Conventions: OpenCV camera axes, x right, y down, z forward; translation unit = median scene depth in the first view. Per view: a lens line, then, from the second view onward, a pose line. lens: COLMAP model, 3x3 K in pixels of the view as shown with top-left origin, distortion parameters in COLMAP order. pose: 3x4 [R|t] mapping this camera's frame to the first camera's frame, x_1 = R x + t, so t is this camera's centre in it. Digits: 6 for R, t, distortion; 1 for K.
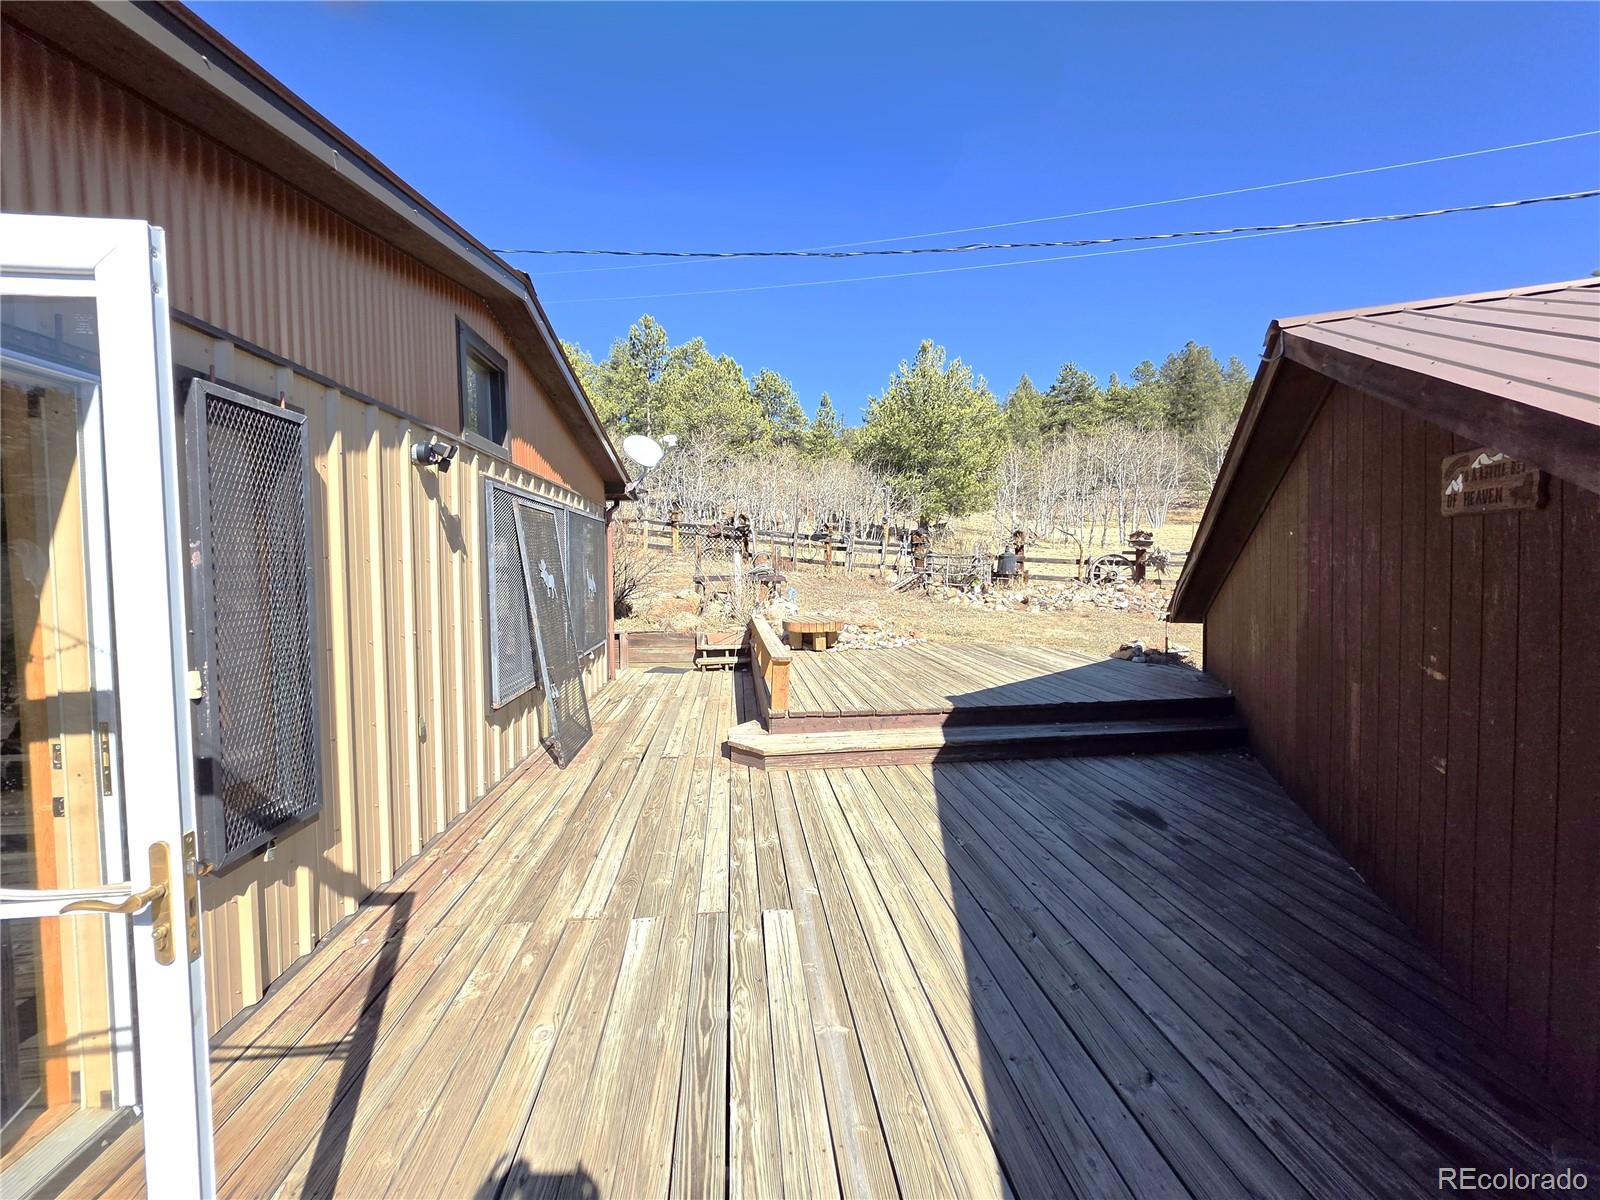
lens RADIAL K [[642.6, 0, 788.3], [0, 642.6, 595.6], [0, 0, 1]] dist [-0.018097, -0.000096]
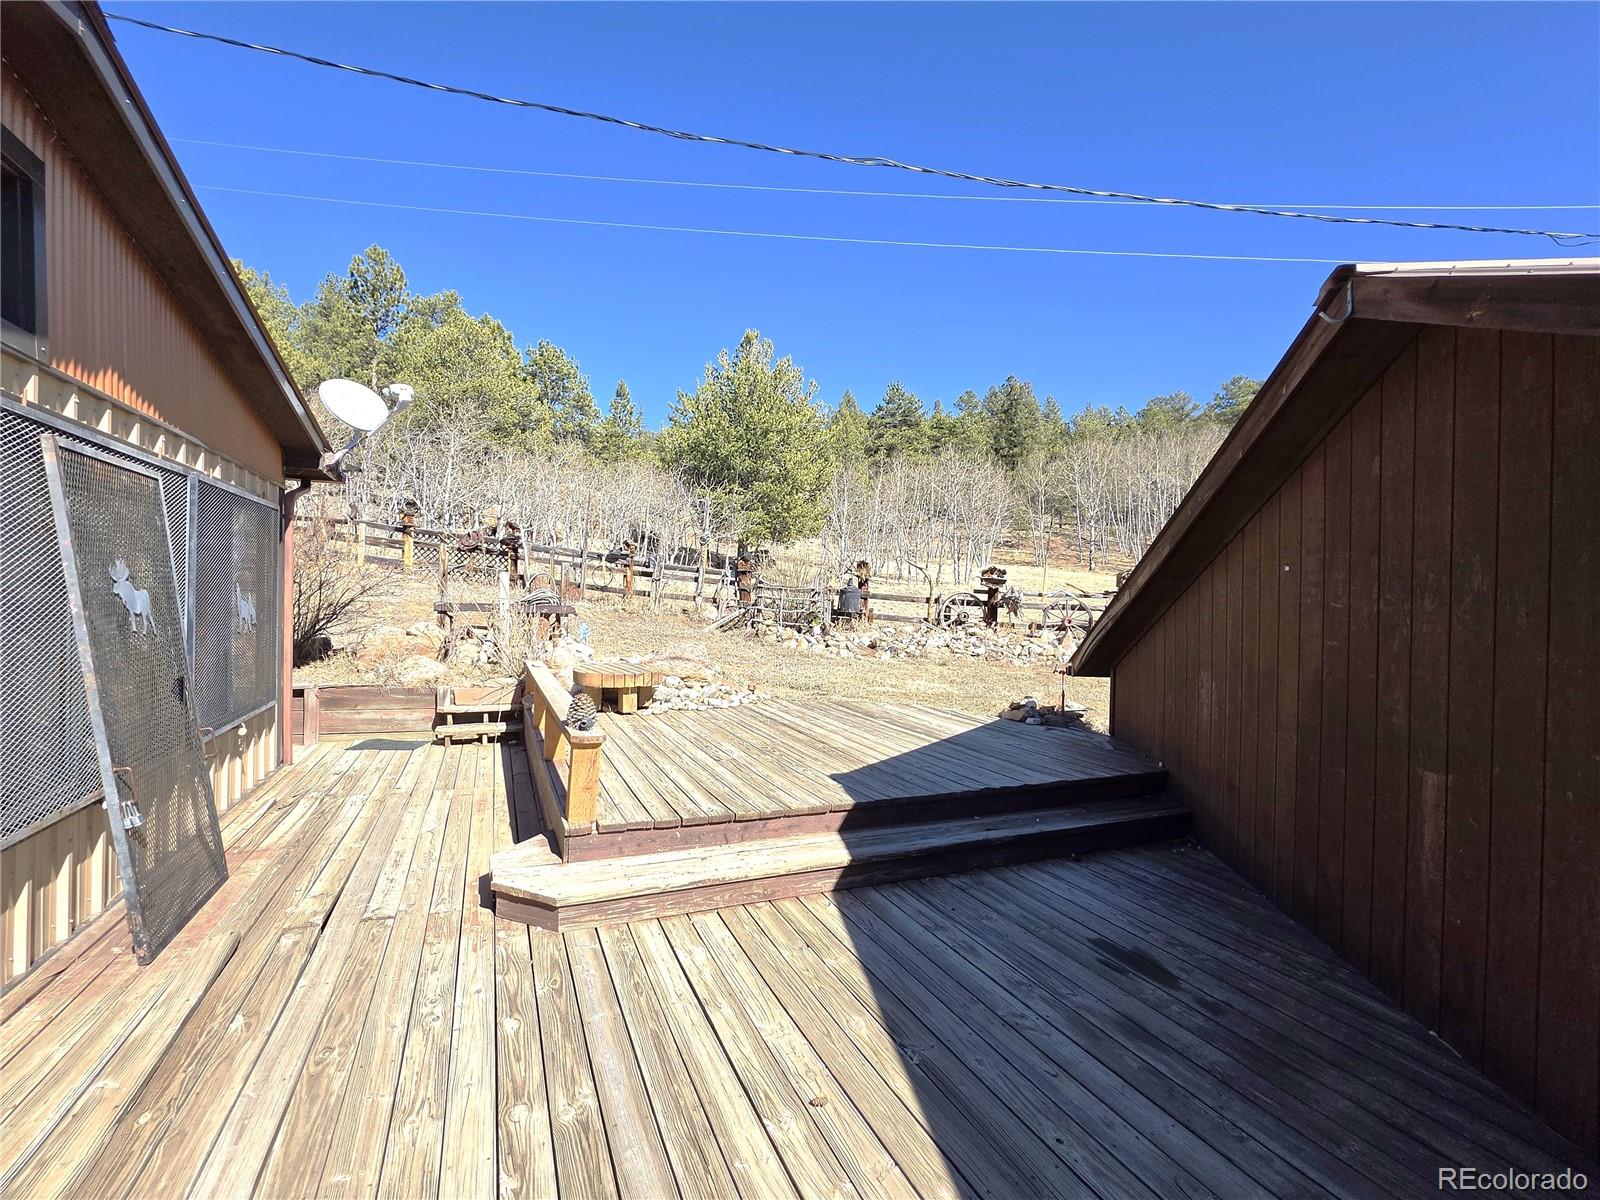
lens RADIAL K [[759.4, 0, 809.3], [0, 759.4, 614.5], [0, 0, 1]] dist [-0.004949, 0.000743]
pose [[0.951310, 0.025884, 0.307147, -0.027603], [-0.017841, 0.999421, -0.028966, -0.002814], [-0.307719, 0.022076, 0.951221, 0.187171]]
